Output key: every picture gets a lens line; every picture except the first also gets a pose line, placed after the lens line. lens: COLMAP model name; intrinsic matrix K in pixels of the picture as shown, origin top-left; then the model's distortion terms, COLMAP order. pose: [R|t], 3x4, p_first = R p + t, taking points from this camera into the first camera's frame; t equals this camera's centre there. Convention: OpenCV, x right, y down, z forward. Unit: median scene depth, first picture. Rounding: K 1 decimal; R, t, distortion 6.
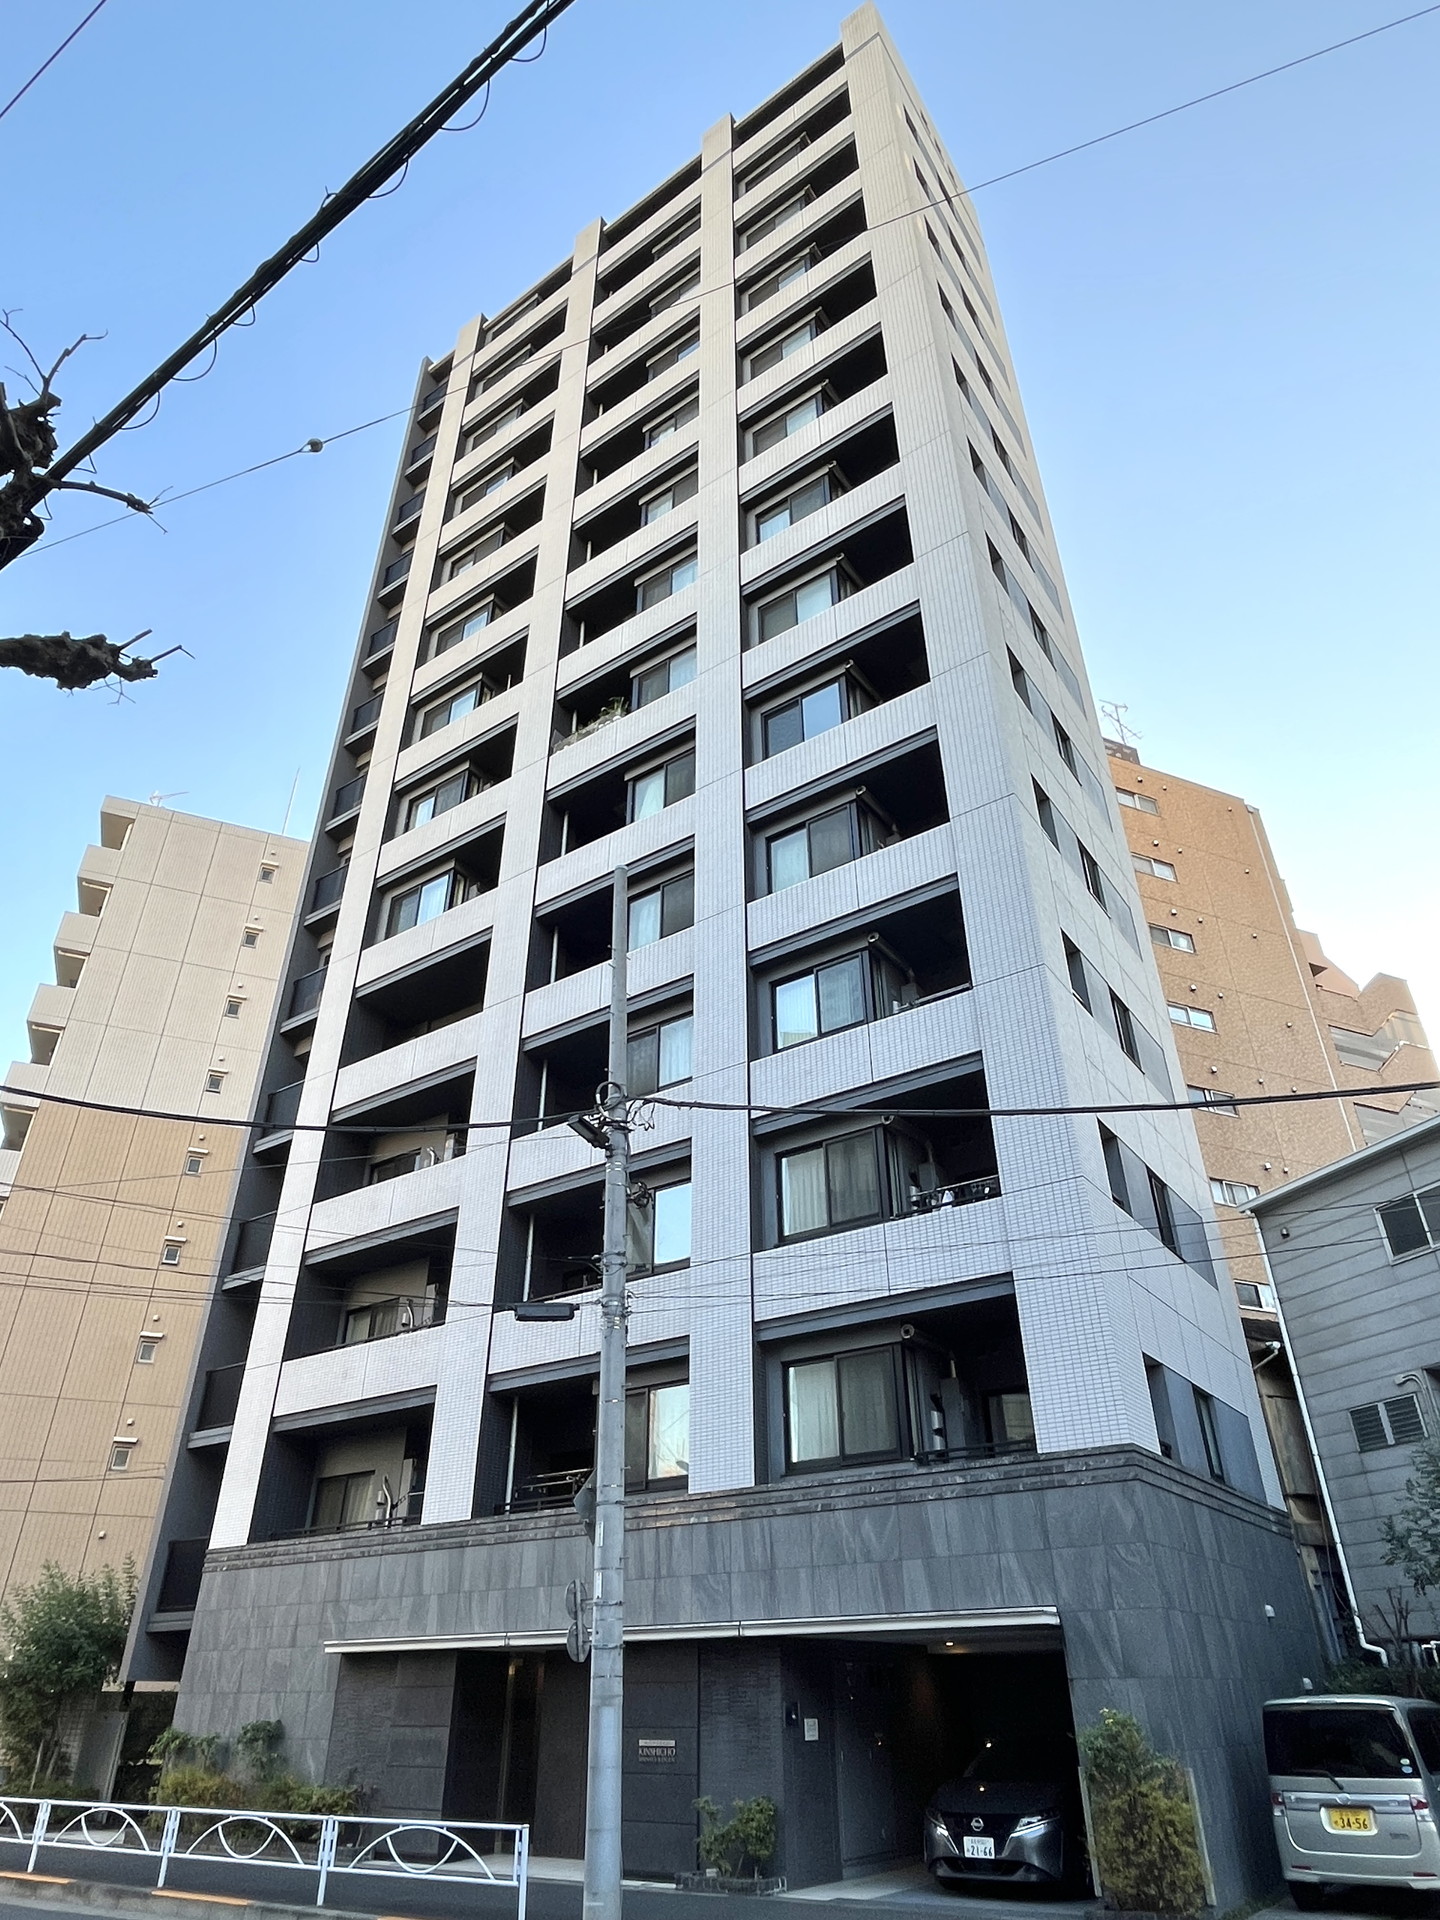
lens RADIAL K [[1172.4, 0, 721.9], [0, 1172.4, 956.2], [0, 0, 1]] dist [-0.000617, 0.006679]
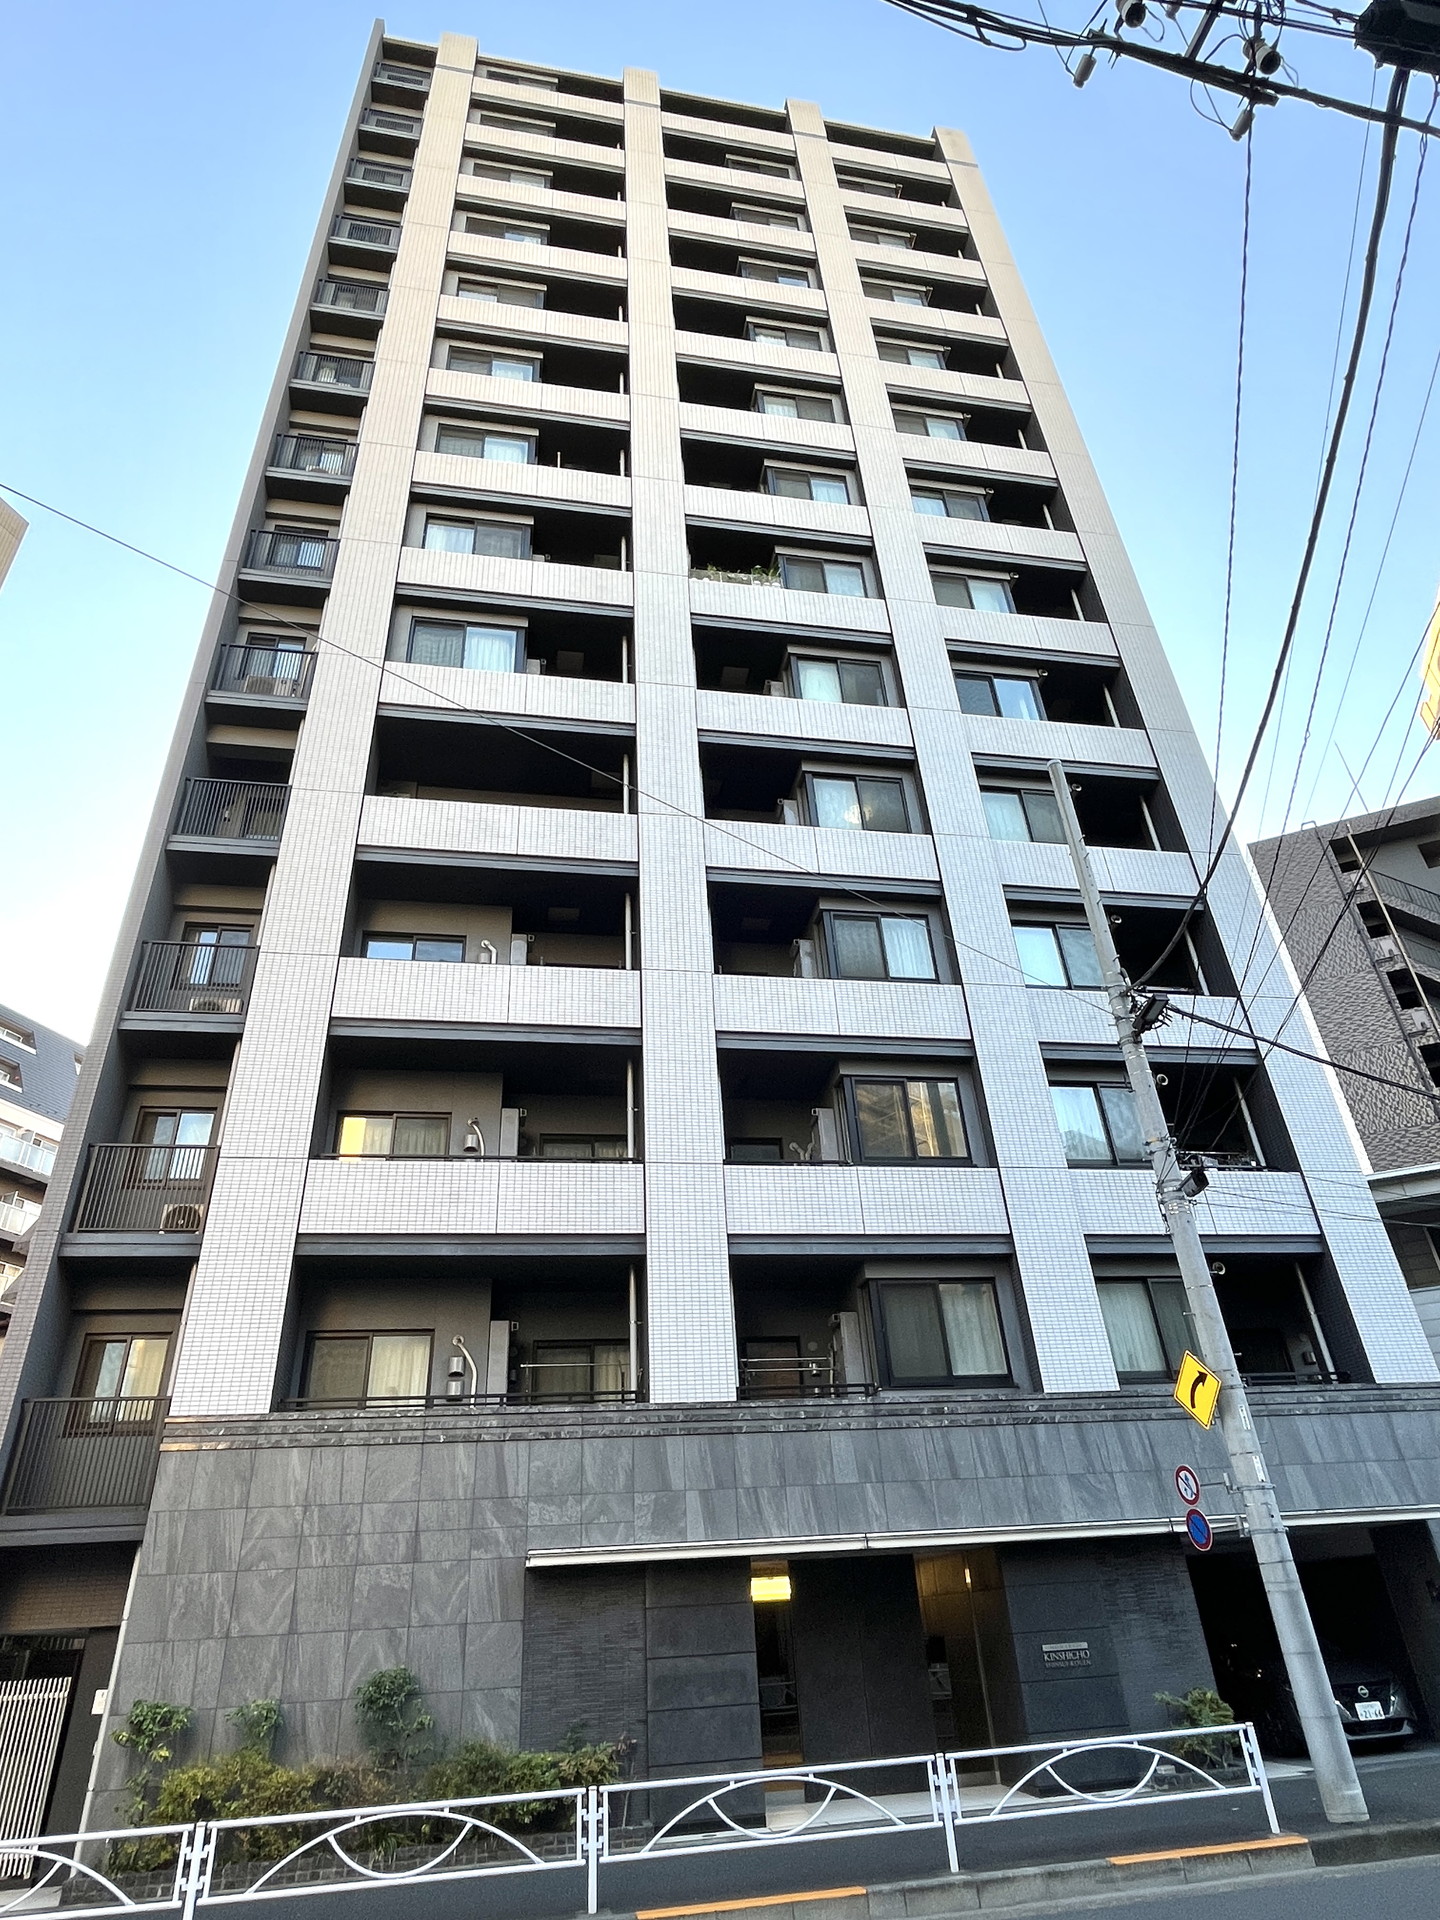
lens RADIAL K [[1079.9, 0, 719.8], [0, 1079.9, 966.7], [0, 0, 1]] dist [0.003872, -0.001248]
pose [[0.703686, 0.342750, 0.622374, -0.830917], [-0.336701, 0.932215, -0.132693, 0.316350], [-0.625667, -0.116179, 0.771391, 0.484843]]
